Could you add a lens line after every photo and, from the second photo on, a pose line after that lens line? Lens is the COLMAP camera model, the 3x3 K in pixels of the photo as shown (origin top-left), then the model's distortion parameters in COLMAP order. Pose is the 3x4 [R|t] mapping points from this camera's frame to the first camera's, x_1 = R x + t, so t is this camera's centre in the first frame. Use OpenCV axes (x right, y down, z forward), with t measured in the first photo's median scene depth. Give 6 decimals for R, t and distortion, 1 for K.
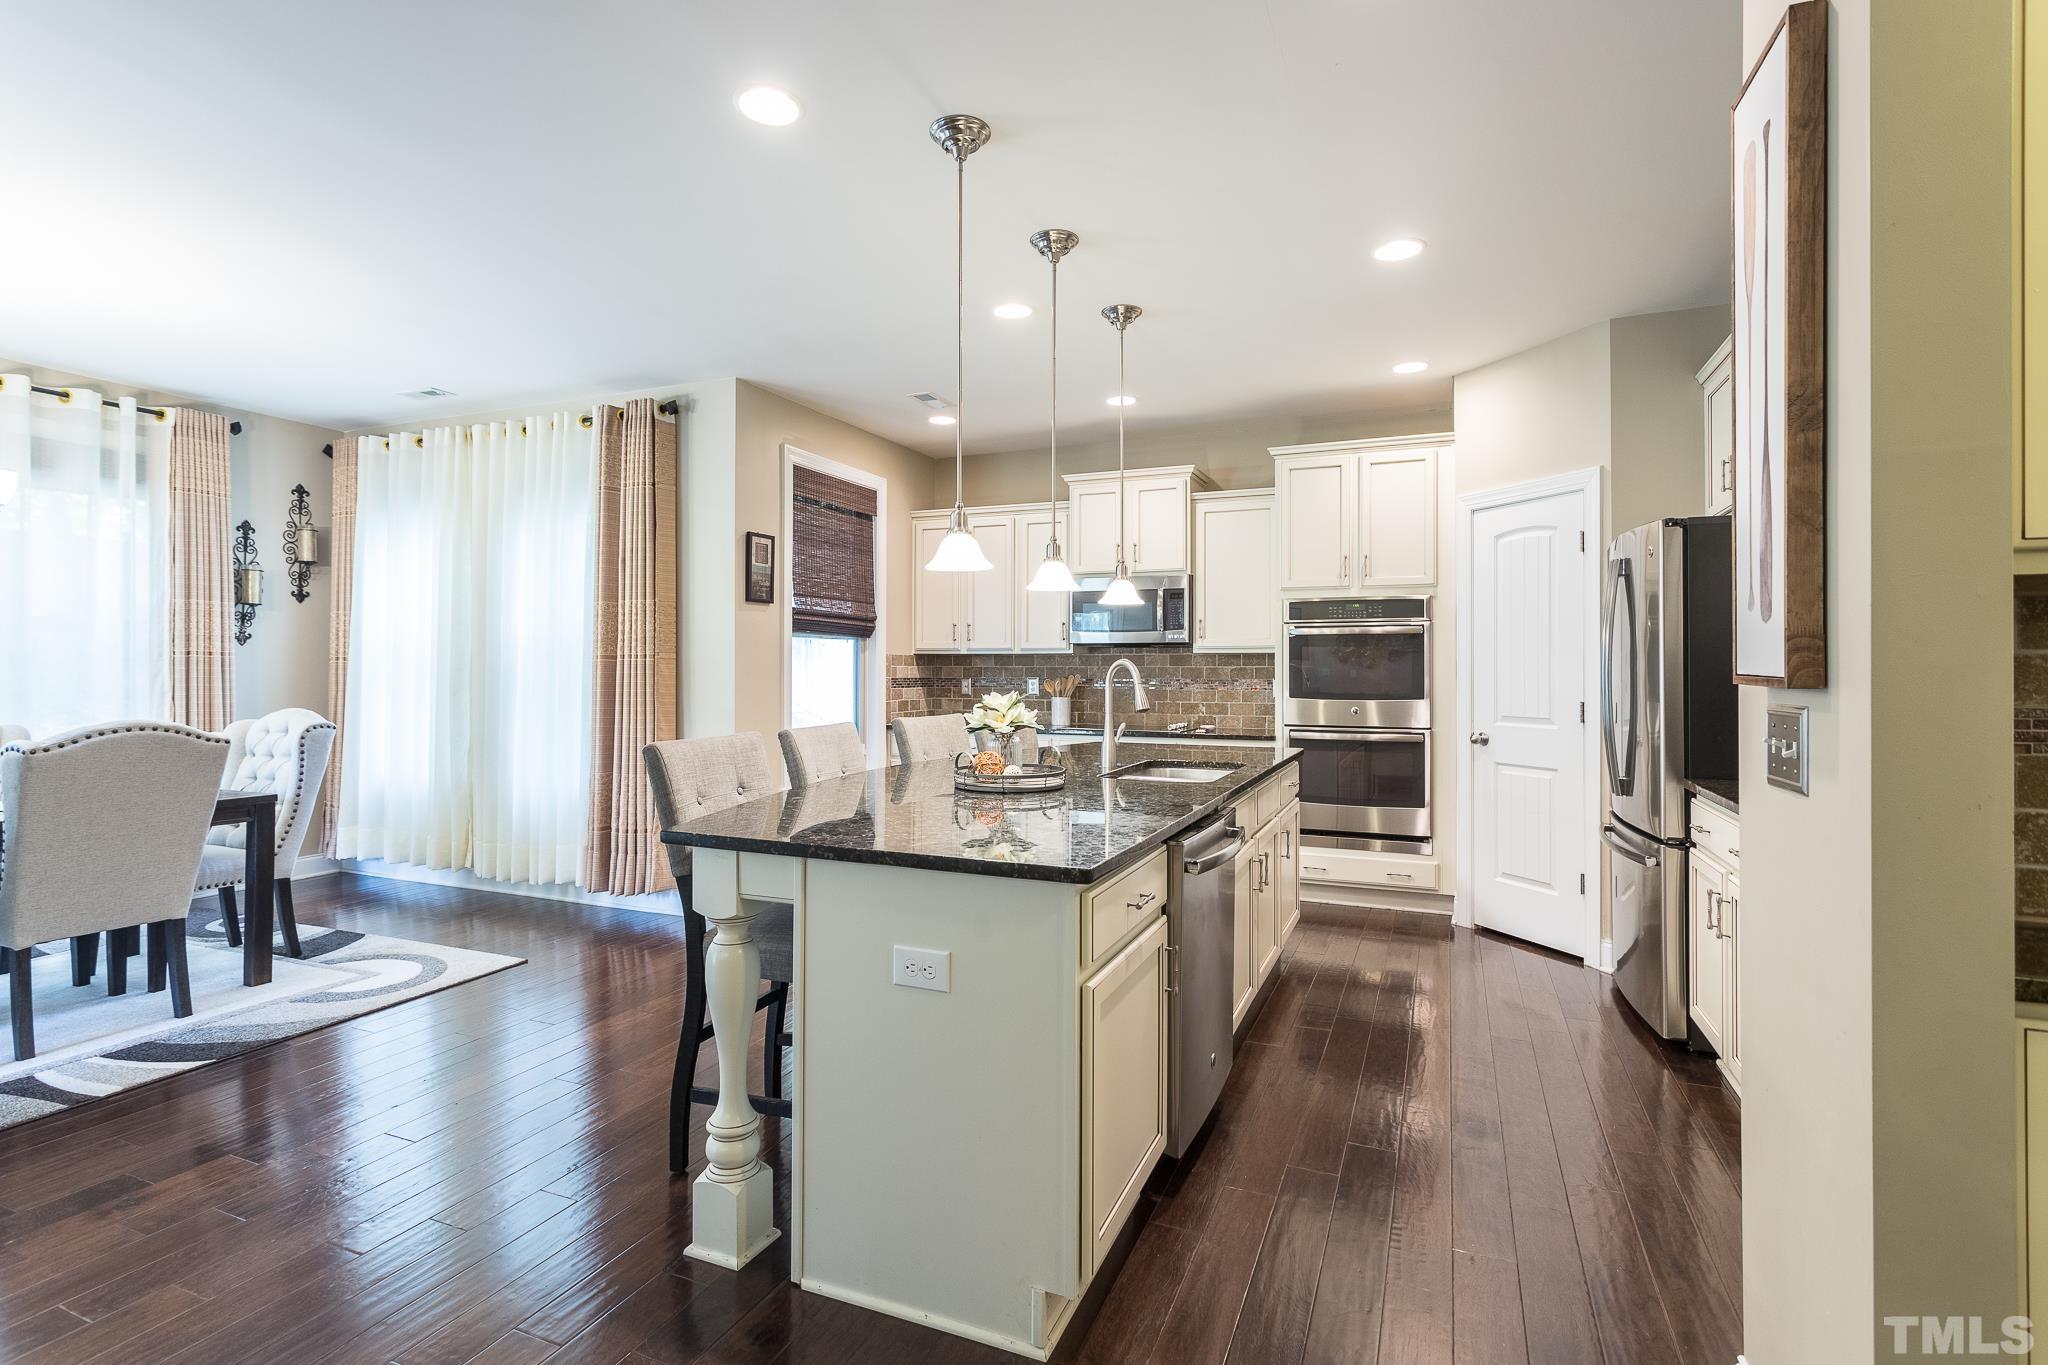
lens RADIAL K [[984.7, 0, 1018.6], [0, 984.7, 662.7], [0, 0, 1]] dist [0.002610, 0.002184]
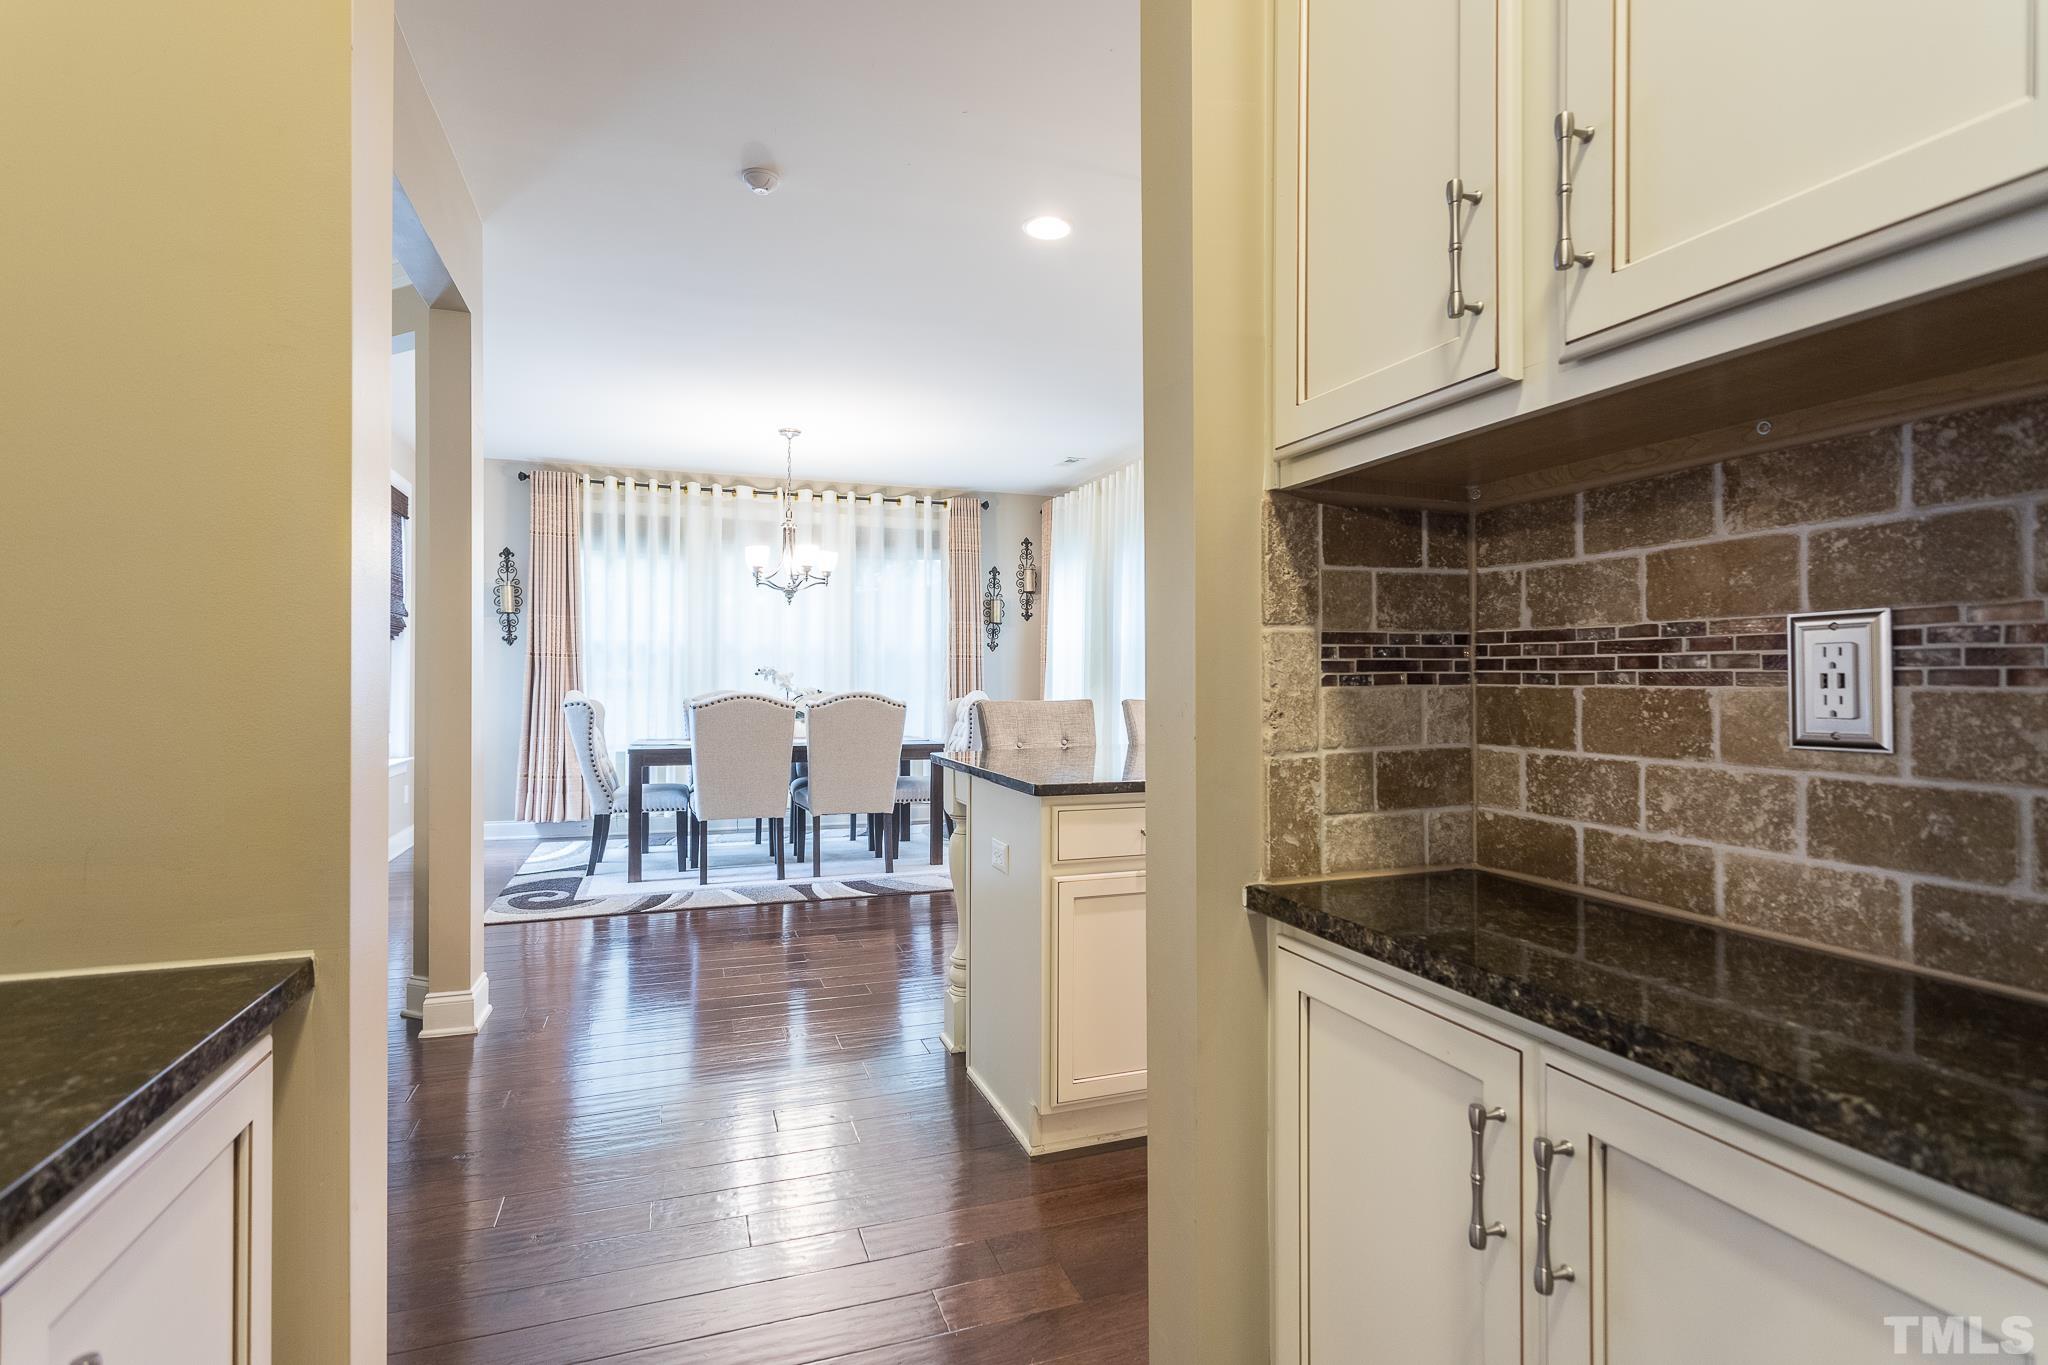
lens RADIAL K [[984.7, 0, 1015.8], [0, 984.7, 669.8], [0, 0, 1]] dist [0.002610, 0.002184]
pose [[0.675139, -0.010566, -0.737615, 0.337345], [0.008485, 0.999942, -0.006557, 0.021122], [0.737642, -0.001832, 0.675190, 0.030757]]
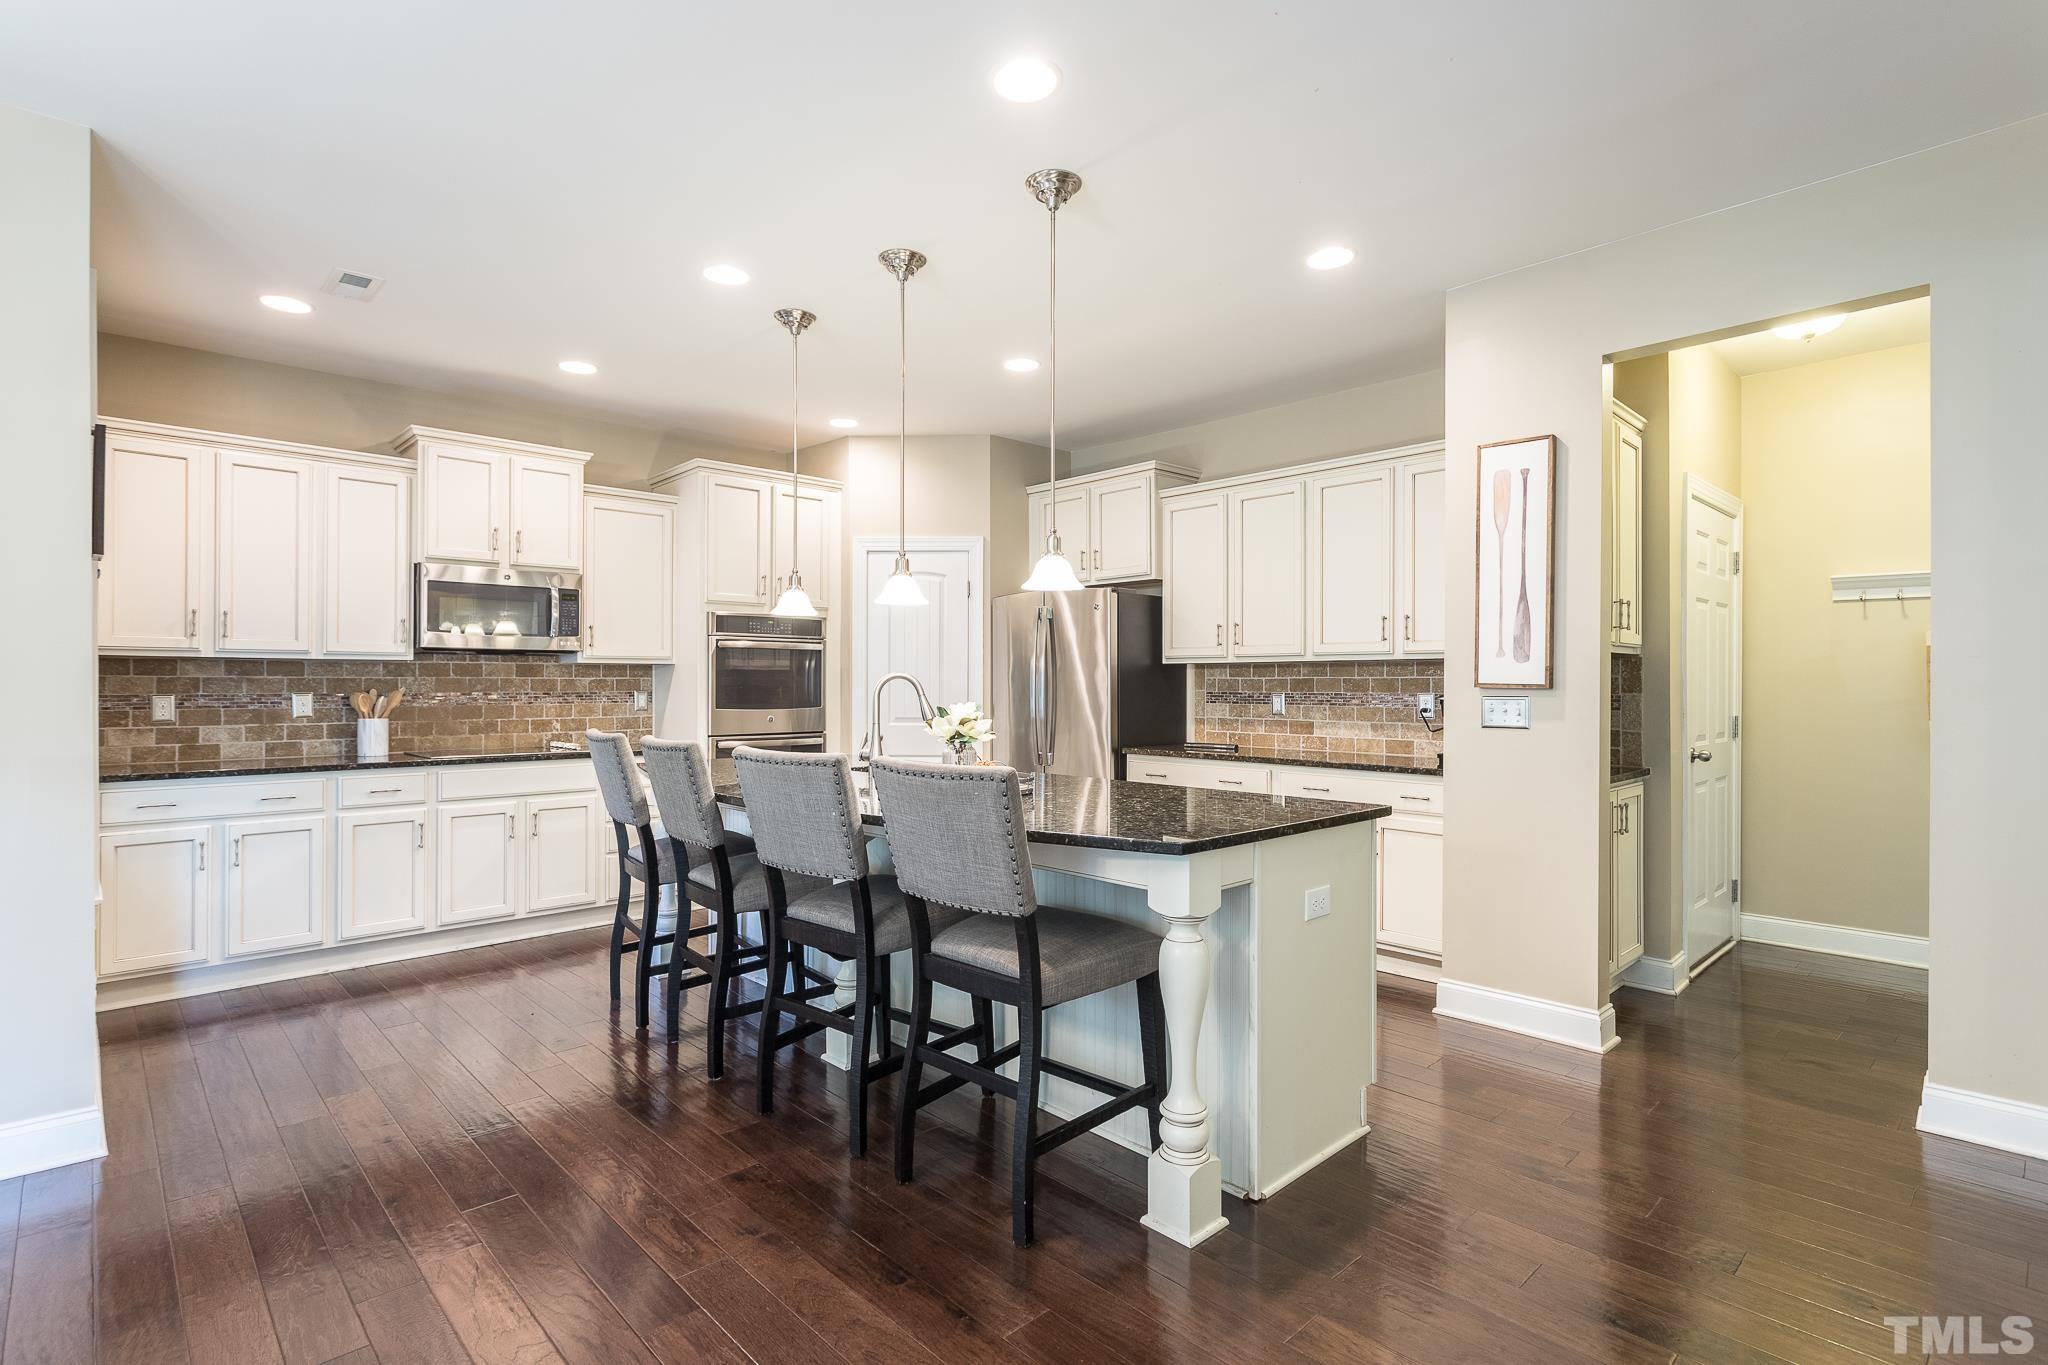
lens RADIAL K [[984.7, 0, 1028.7], [0, 984.7, 688.2], [0, 0, 1]] dist [0.002610, 0.002184]
pose [[0.387636, -0.008037, 0.921778, -0.535300], [-0.006049, 0.999918, 0.011262, 0.000752], [-0.921793, -0.009941, 0.387555, 0.301888]]
